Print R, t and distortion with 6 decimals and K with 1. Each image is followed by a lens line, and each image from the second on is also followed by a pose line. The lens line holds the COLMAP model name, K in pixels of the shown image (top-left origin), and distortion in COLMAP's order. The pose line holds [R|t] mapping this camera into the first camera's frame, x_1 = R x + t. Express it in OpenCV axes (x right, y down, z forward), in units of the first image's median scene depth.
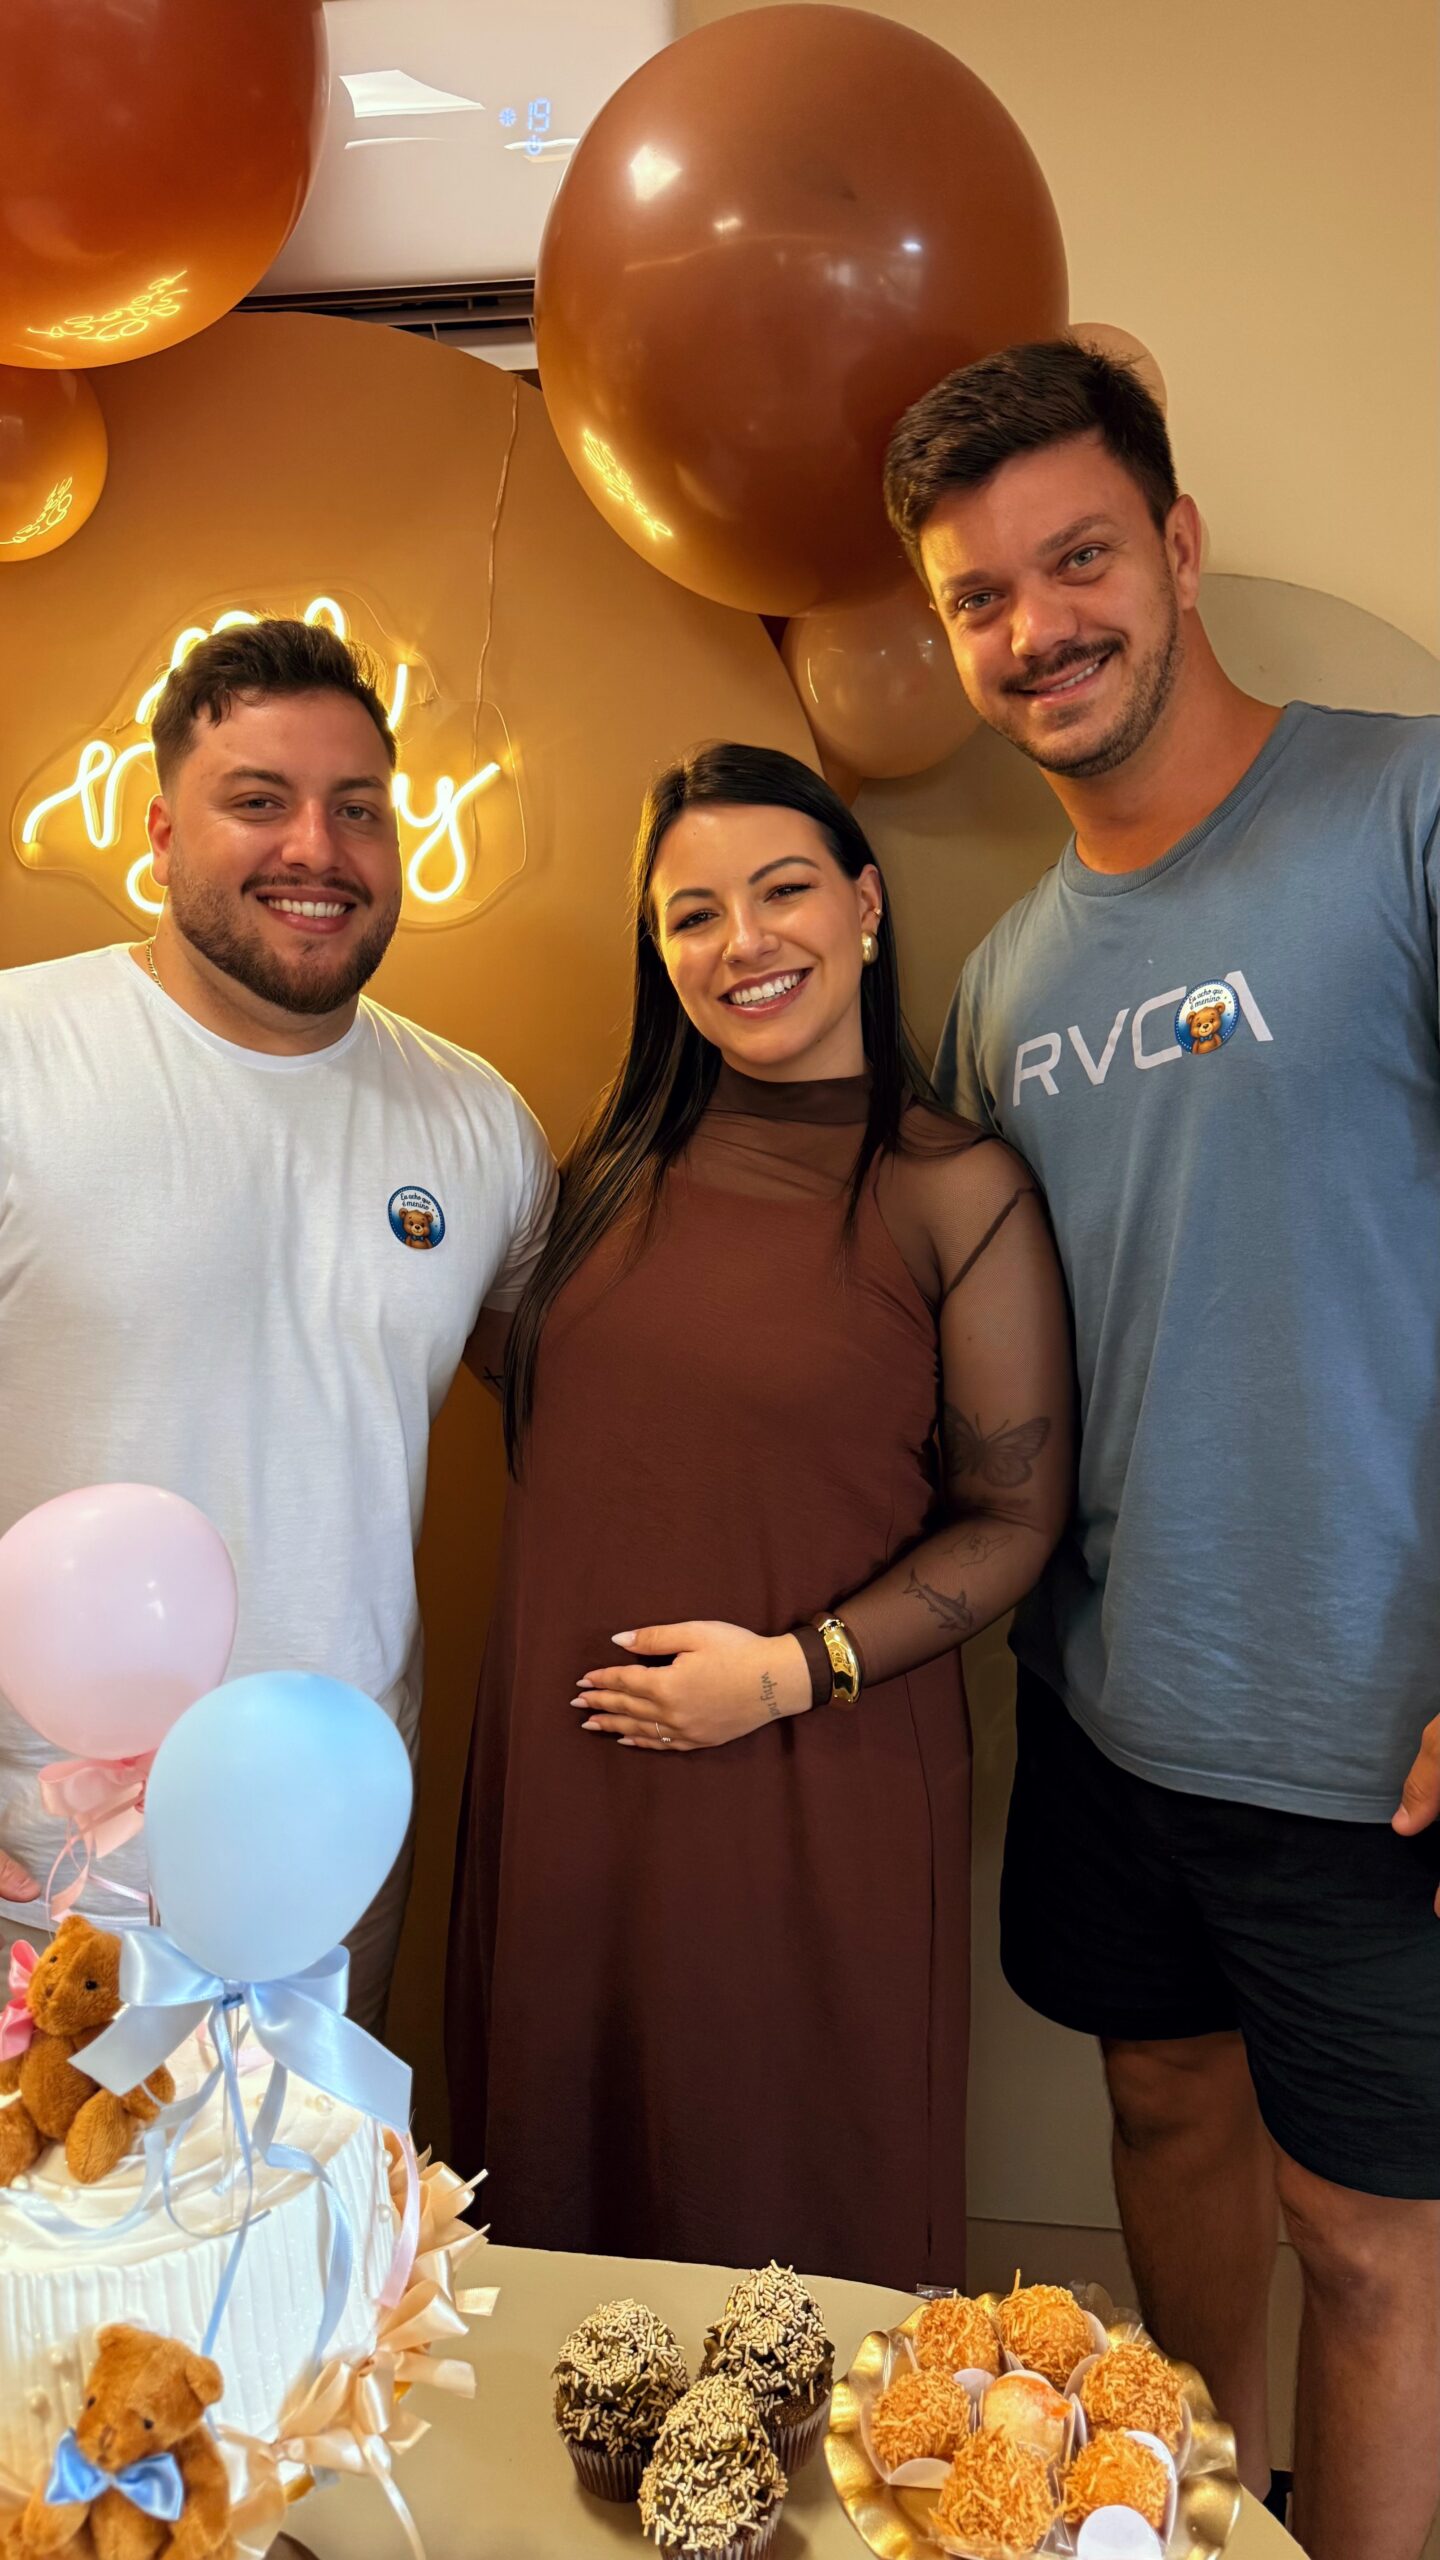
lens RADIAL K [[1852.4, 0, 693.7], [0, 1852.4, 1281.6], [0, 0, 1]] dist [0.014764, -0.033833]
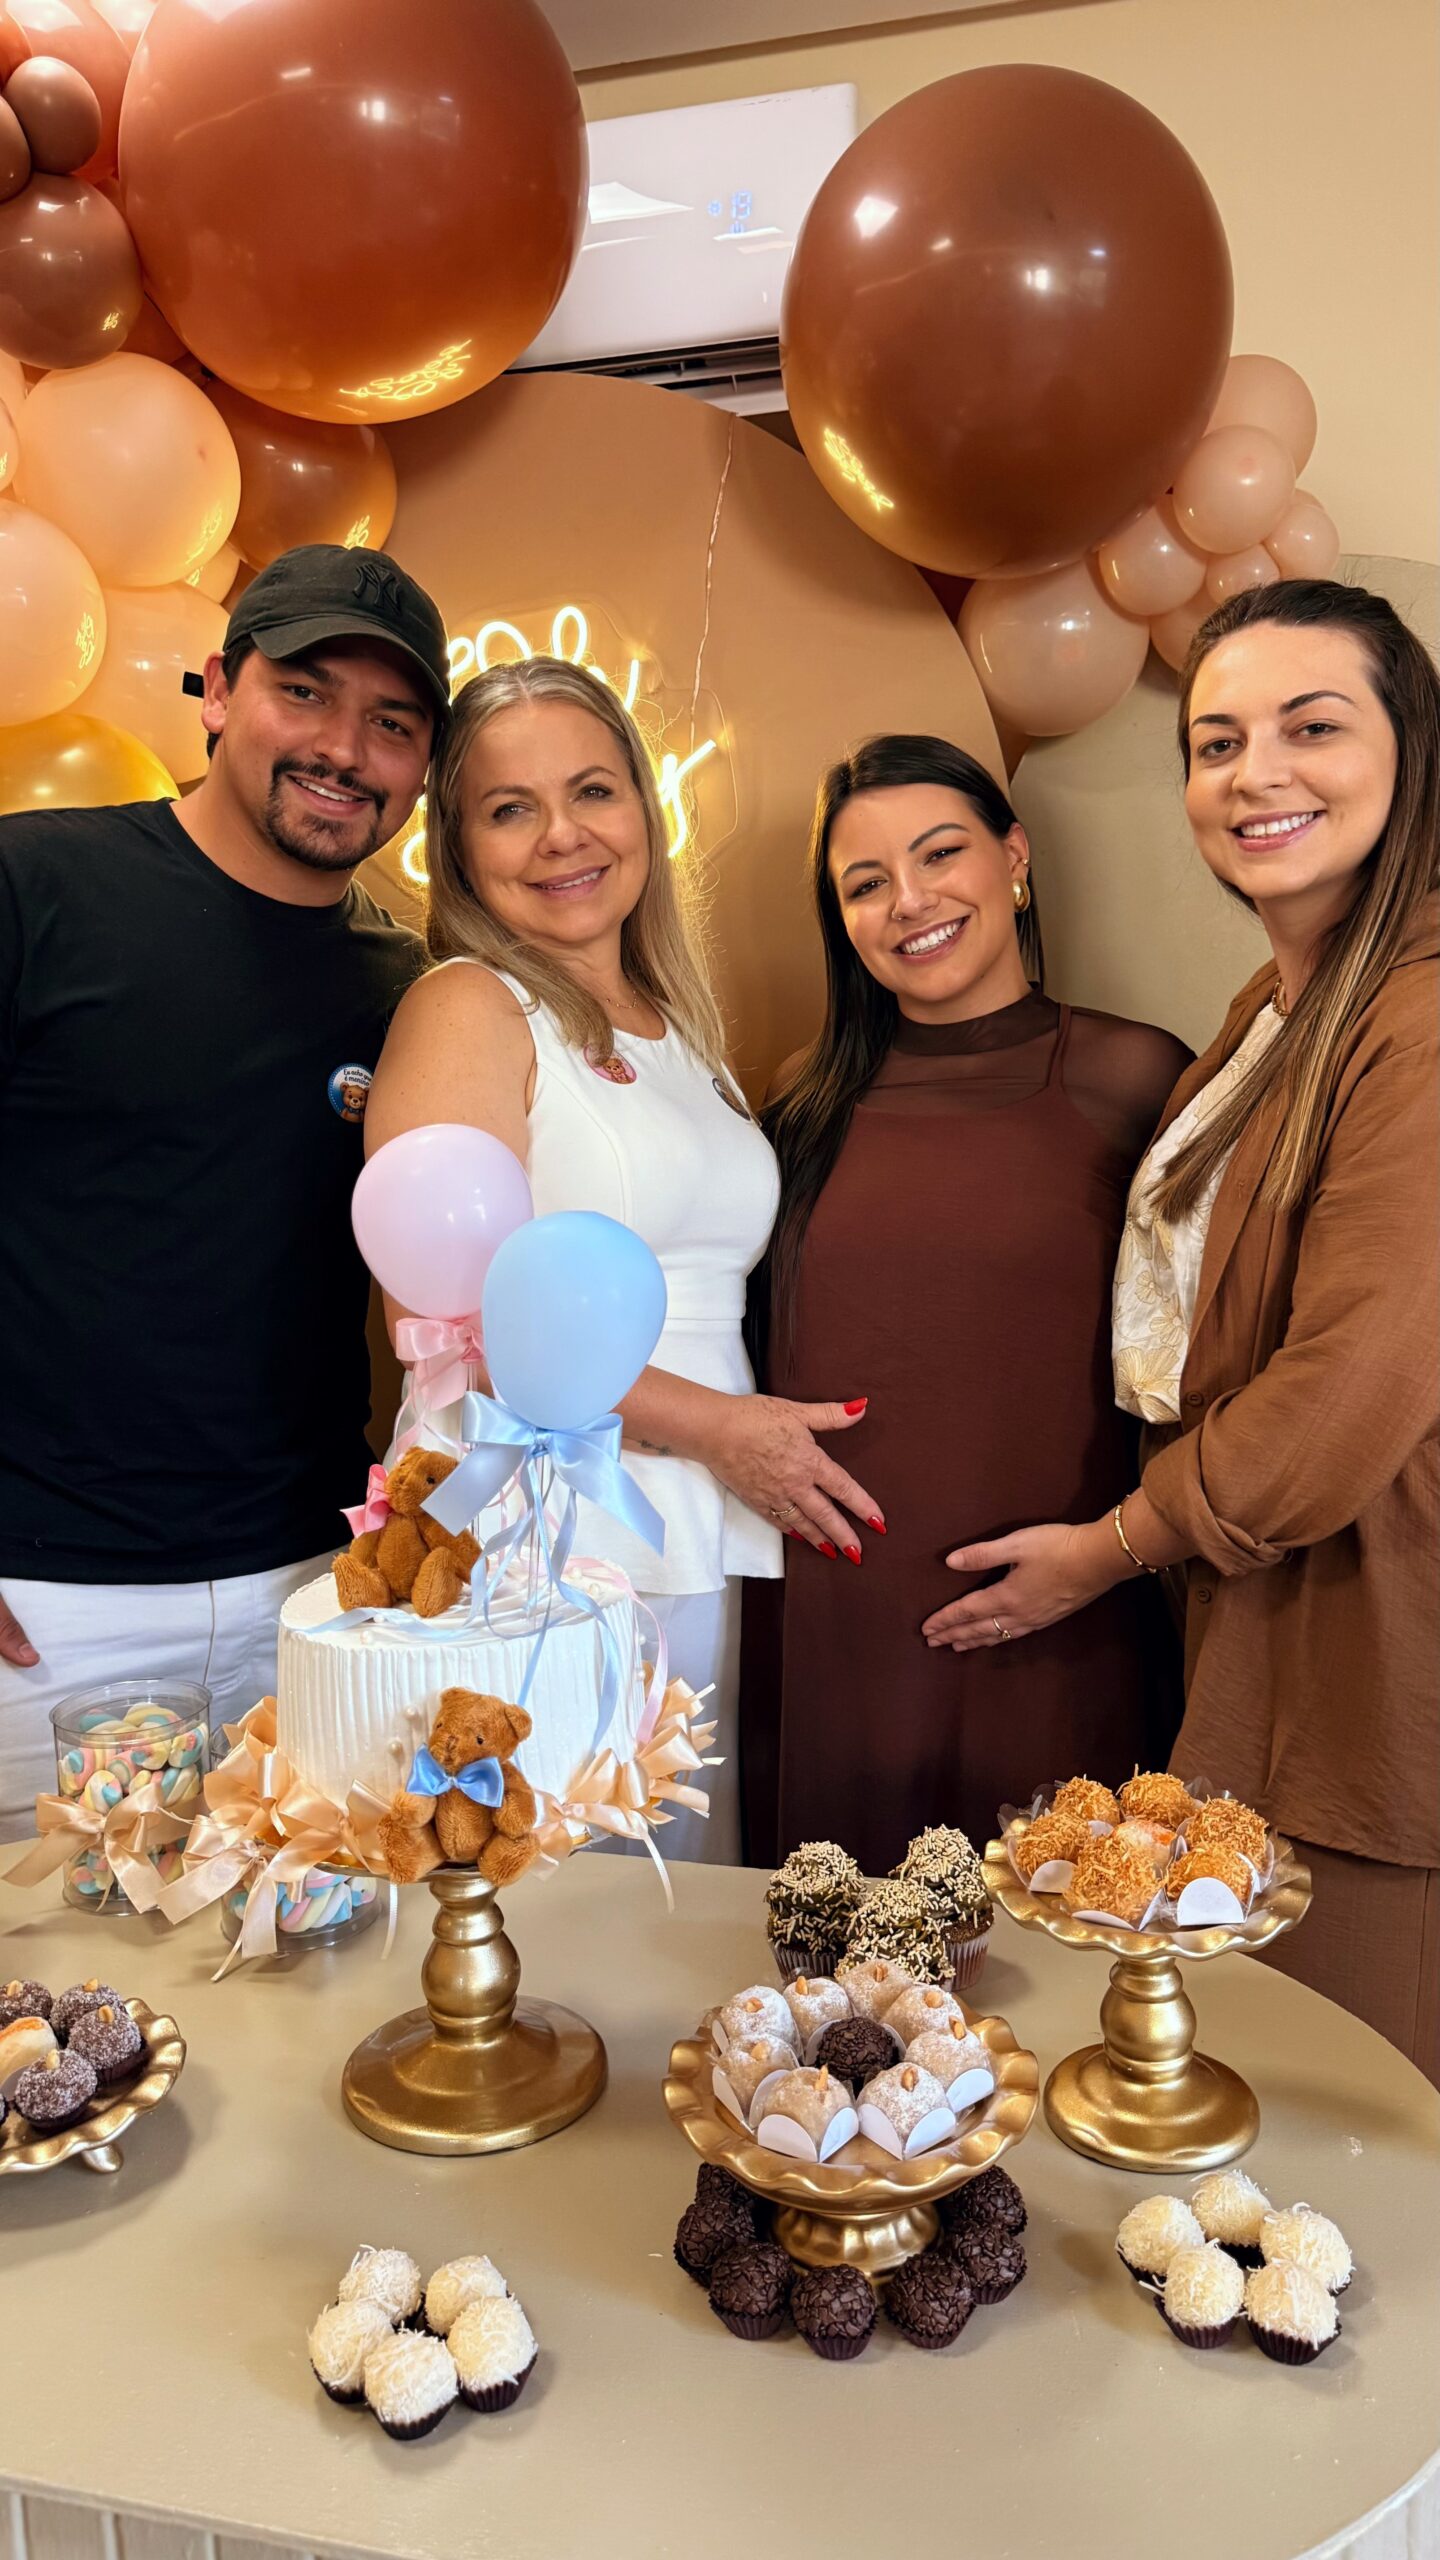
lens RADIAL K [[1852.4, 0, 708.1], [0, 1852.4, 1269.5], [0, 0, 1]] dist [0.014764, -0.033833]
pose [[0.995375, 0.000096, -0.096067, 0.005716], [-0.006545, 0.997744, -0.066813, 0.275122], [0.095844, 0.067133, 0.993130, -0.291412]]
